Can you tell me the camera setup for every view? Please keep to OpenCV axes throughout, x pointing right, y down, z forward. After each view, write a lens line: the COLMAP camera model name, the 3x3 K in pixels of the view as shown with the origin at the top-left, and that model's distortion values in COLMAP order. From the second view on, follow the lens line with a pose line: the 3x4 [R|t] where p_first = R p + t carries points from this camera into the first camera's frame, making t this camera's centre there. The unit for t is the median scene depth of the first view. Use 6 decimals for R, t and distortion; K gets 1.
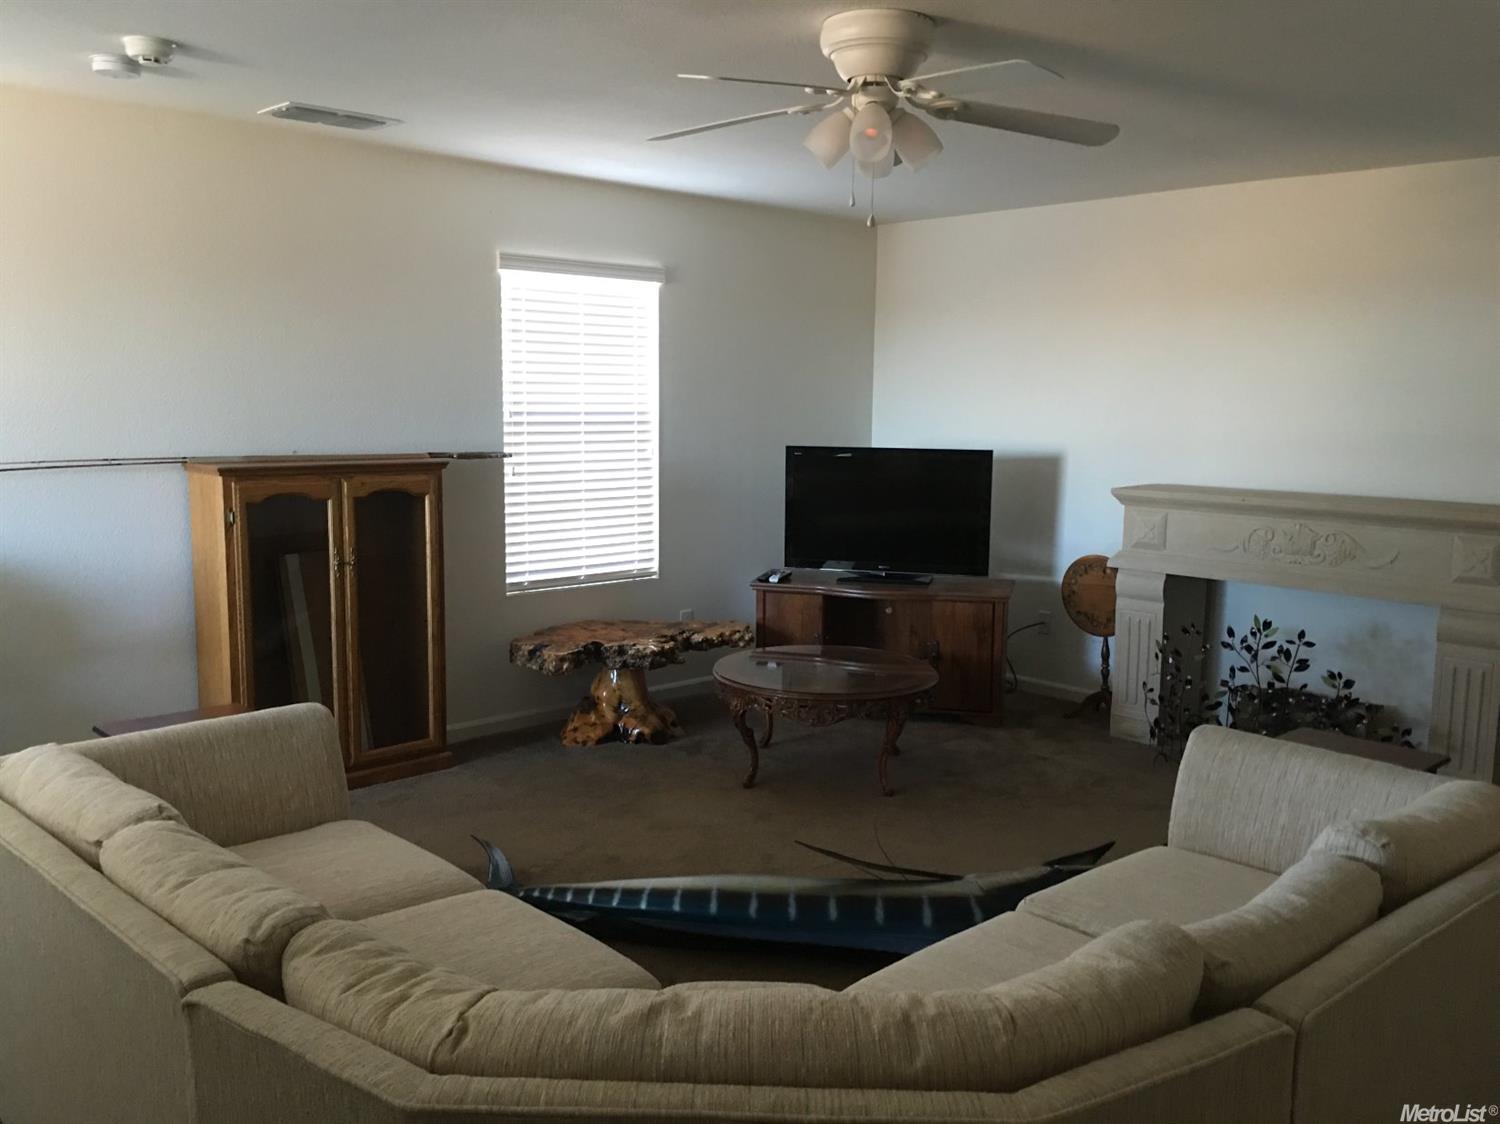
lens RADIAL K [[1301.6, 0, 750.0], [0, 1301.6, 562.0], [0, 0, 1]] dist [0.085472, -0.000629]
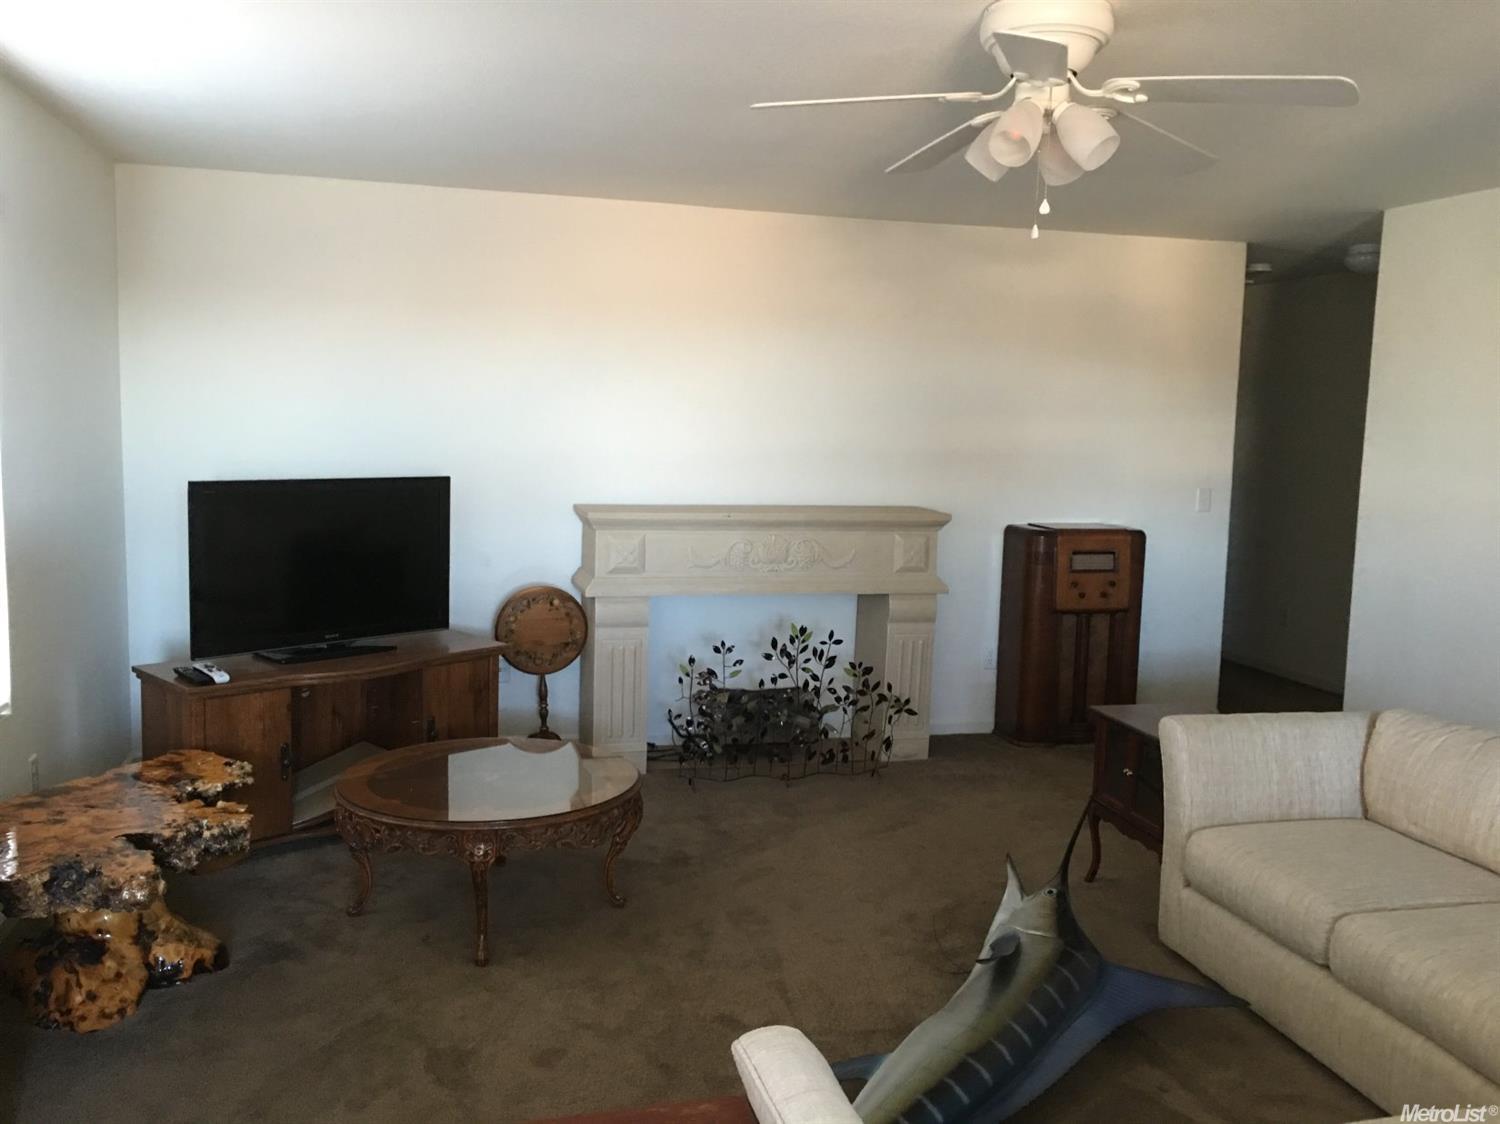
lens RADIAL K [[1258.8, 0, 750.0], [0, 1258.8, 562.0], [0, 0, 1]] dist [0.003230, -0.002931]
pose [[0.480098, -0.096675, 0.871871, -0.491682], [0.096900, 0.993671, 0.056822, -0.066872], [-0.871846, 0.057204, 0.486427, 0.515918]]
